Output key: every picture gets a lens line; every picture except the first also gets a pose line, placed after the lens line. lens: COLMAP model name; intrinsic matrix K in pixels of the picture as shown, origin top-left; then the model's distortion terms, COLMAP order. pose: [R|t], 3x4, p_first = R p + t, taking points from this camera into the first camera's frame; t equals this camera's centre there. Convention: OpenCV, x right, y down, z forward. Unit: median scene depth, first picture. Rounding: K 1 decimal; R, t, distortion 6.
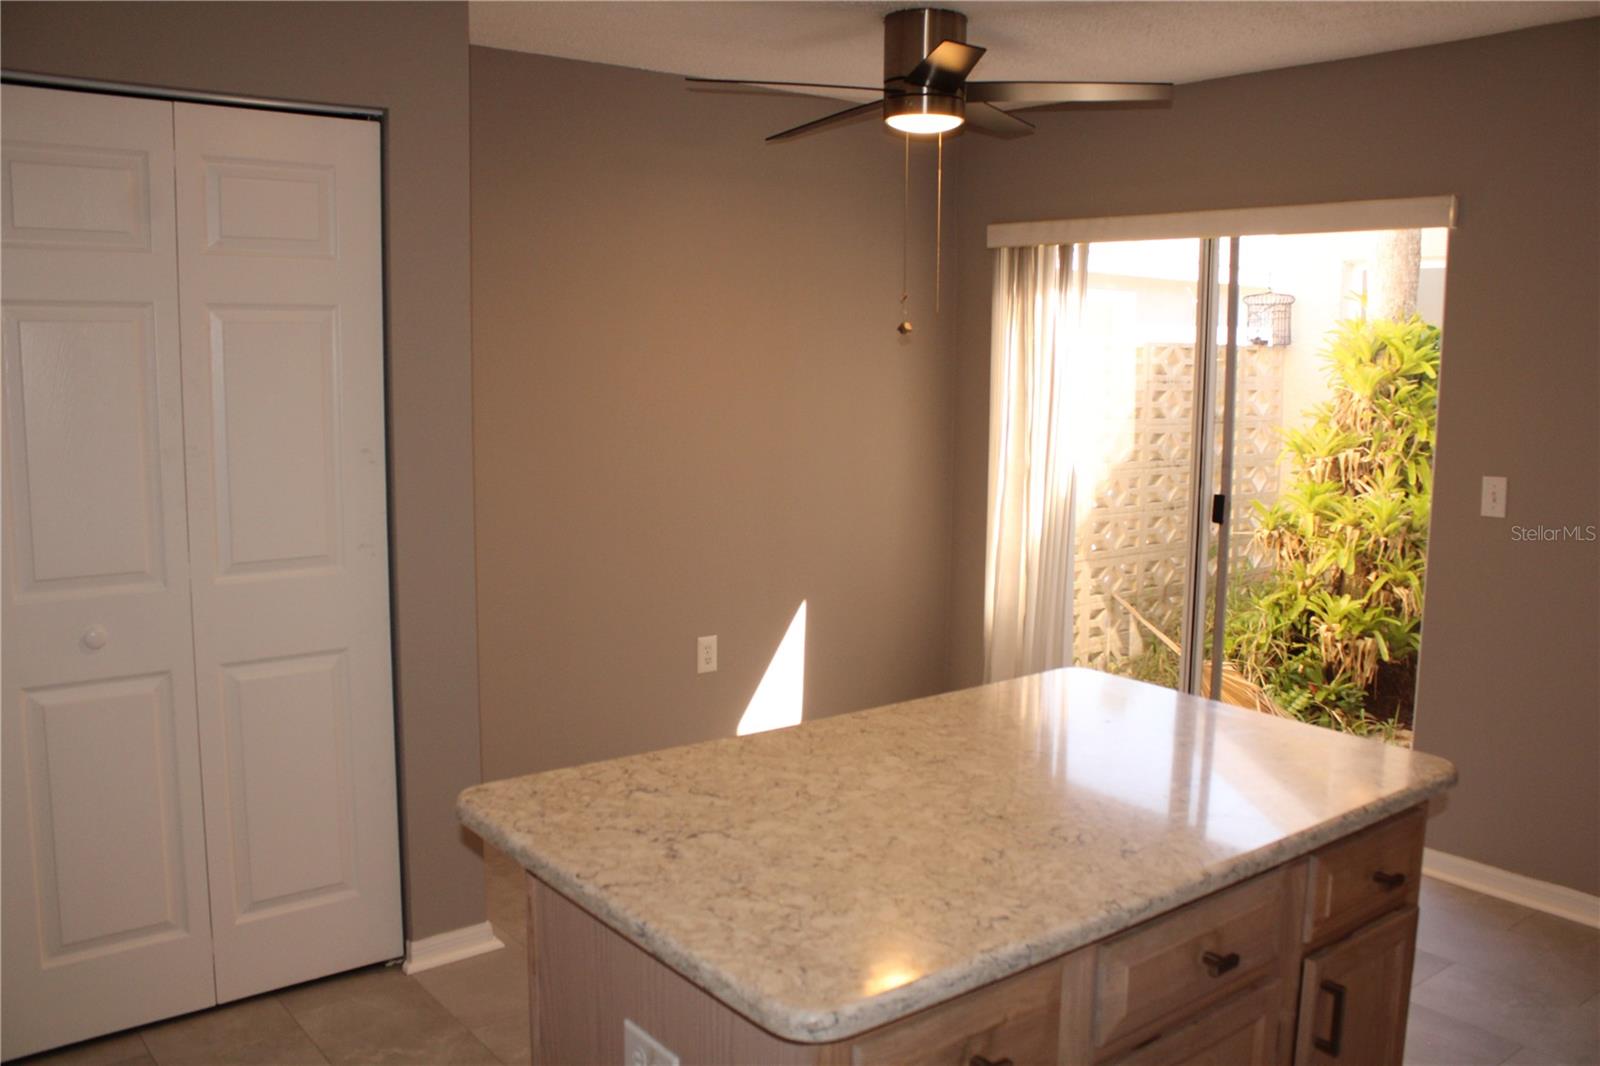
lens RADIAL K [[1344.8, 0, 814.3], [0, 1344.8, 530.6], [0, 0, 1]] dist [-0.167667, 0.149784]
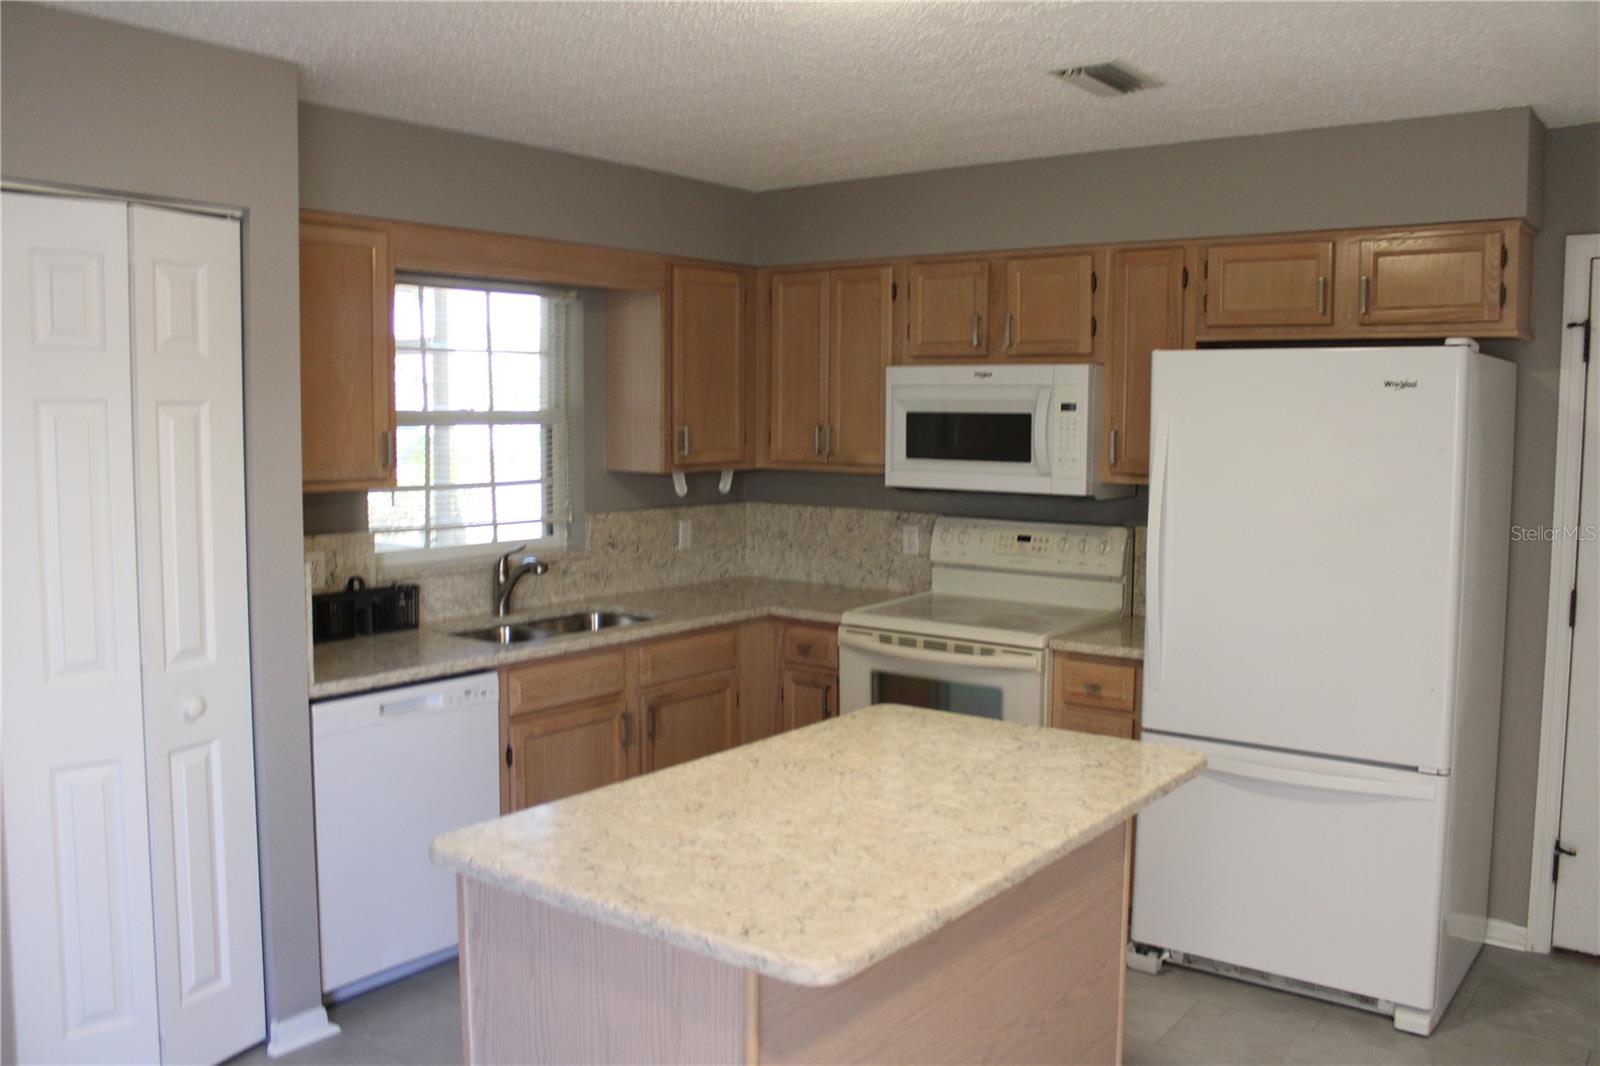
lens RADIAL K [[1344.8, 0, 814.3], [0, 1344.8, 530.6], [0, 0, 1]] dist [-0.167667, 0.149784]
pose [[-0.969886, 0.002906, -0.243540, 0.195753], [-0.050507, 0.975793, 0.212784, -0.128565], [0.238263, 0.218677, -0.946262, 0.868991]]
